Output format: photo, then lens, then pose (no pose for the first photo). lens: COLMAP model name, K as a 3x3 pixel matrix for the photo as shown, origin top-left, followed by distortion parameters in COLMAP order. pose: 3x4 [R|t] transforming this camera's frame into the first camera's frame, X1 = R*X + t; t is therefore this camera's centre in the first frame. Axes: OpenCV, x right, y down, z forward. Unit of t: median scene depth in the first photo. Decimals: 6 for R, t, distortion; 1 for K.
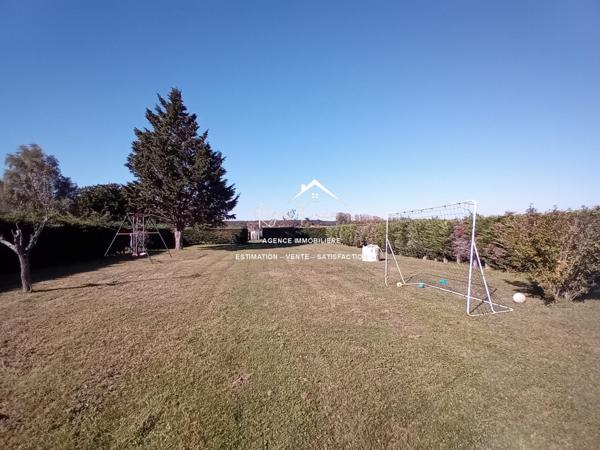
lens RADIAL K [[303.3, 0, 300.0], [0, 303.3, 225.0], [0, 0, 1]] dist [-0.002428, -0.039358]
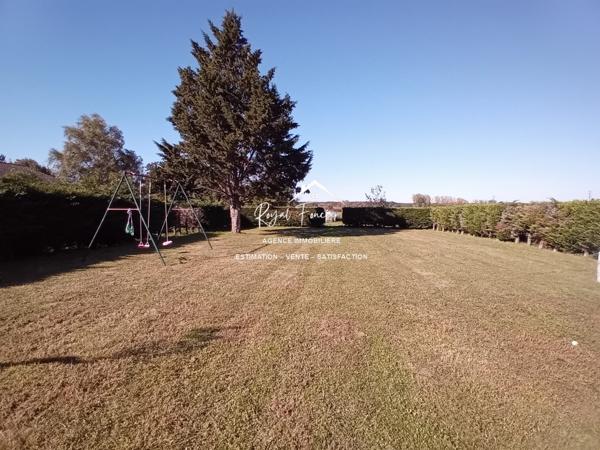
lens RADIAL K [[303.3, 0, 300.0], [0, 303.3, 225.0], [0, 0, 1]] dist [-0.002428, -0.039358]
pose [[0.973335, 0.028534, -0.227606, -0.071043], [-0.014699, 0.997952, 0.062249, 0.011089], [0.228917, -0.057243, 0.971761, 0.301441]]
